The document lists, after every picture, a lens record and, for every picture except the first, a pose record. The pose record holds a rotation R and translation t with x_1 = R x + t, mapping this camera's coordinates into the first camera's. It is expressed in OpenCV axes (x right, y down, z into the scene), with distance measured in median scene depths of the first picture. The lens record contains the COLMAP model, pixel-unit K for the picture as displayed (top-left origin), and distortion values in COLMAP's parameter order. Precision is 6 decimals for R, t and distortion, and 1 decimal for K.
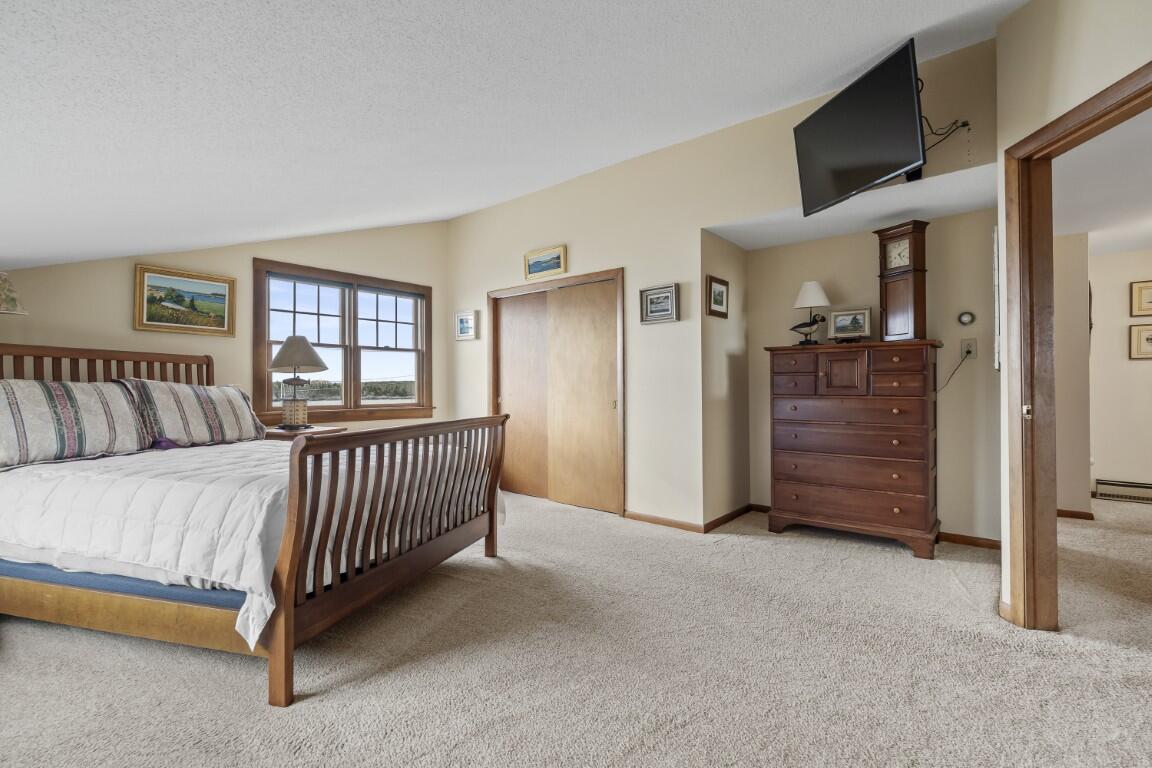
lens RADIAL K [[511.9, 0, 574.2], [0, 511.9, 380.7], [0, 0, 1]] dist [-0.014228, -0.000479]
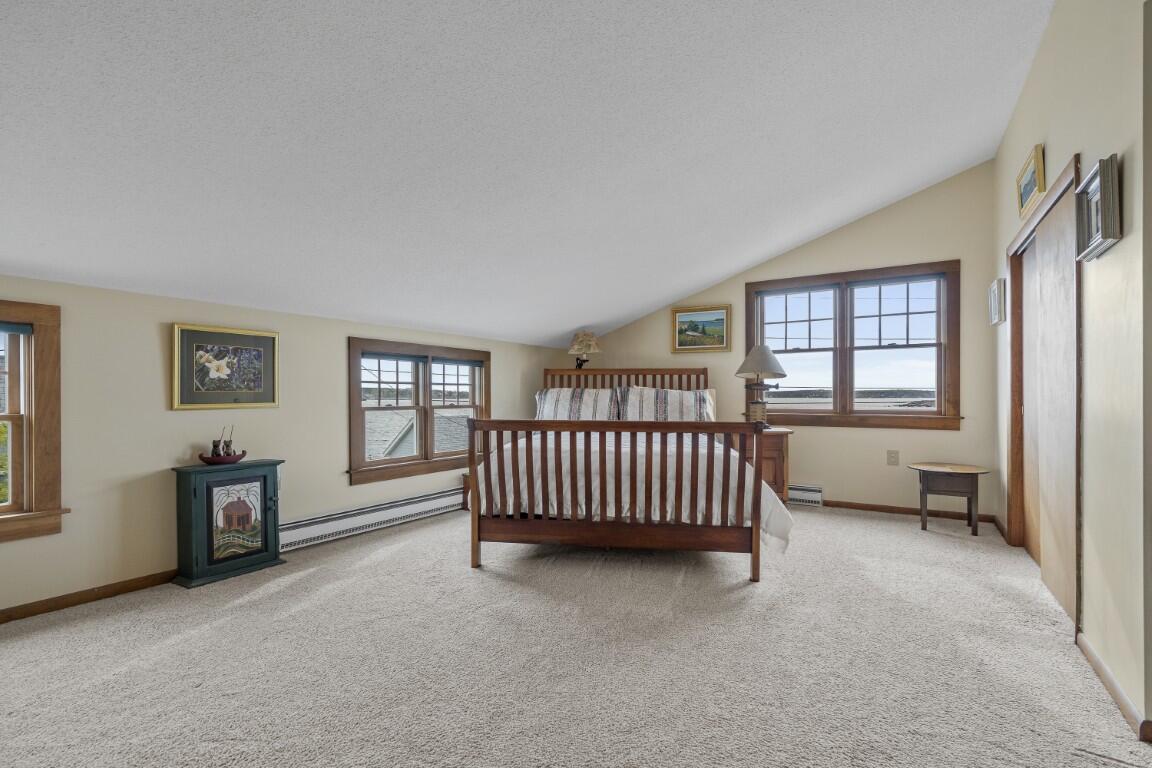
lens RADIAL K [[511.9, 0, 575.4], [0, 511.9, 390.5], [0, 0, 1]] dist [-0.014228, -0.000479]
pose [[0.168411, -0.008976, -0.985676, 0.520806], [0.013866, 0.999881, -0.006736, 0.013460], [0.985619, -0.012533, 0.168515, 0.434981]]
